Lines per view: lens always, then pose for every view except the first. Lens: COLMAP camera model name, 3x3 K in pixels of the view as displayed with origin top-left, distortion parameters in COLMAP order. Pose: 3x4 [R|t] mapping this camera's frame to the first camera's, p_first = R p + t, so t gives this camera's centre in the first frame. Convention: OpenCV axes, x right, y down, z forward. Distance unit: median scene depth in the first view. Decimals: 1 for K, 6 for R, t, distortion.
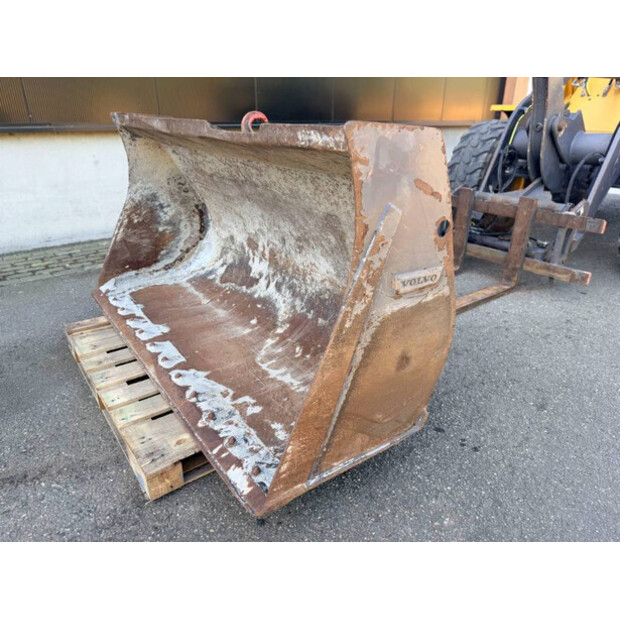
lens RADIAL K [[437.5, 0, 310.7], [0, 437.5, 311.6], [0, 0, 1]] dist [0.020056, -0.035623]
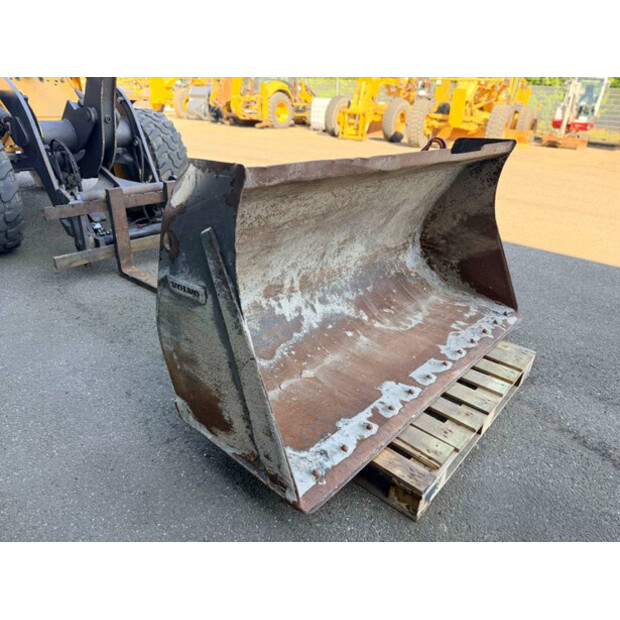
lens RADIAL K [[437.5, 0, 308.5], [0, 437.5, 309.5], [0, 0, 1]] dist [0.020056, -0.035623]
pose [[-0.198738, -0.448782, 0.871262, -0.991557], [0.362364, 0.792349, 0.490791, -0.569374], [-0.910602, 0.413253, 0.005152, 1.060629]]
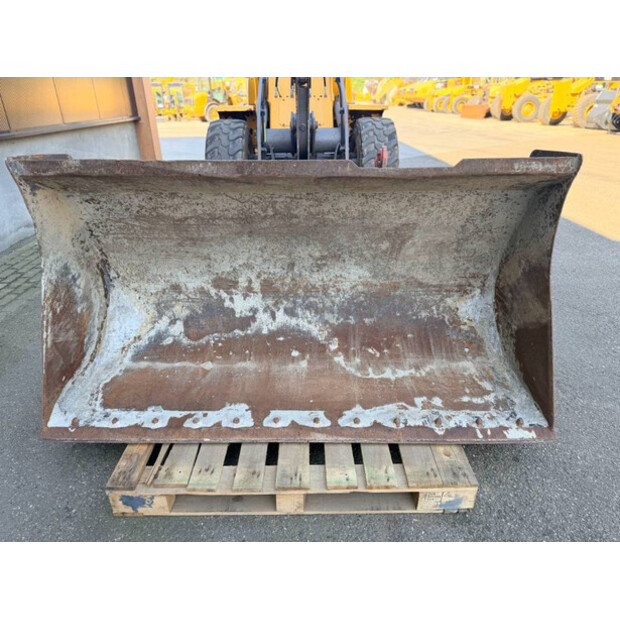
lens RADIAL K [[437.5, 0, 310.5], [0, 437.5, 310.7], [0, 0, 1]] dist [0.020056, -0.035623]
pose [[0.601733, -0.366535, 0.709626, -0.762694], [0.345535, 0.920498, 0.182456, -0.229963], [-0.720085, 0.135411, 0.680545, 0.304326]]
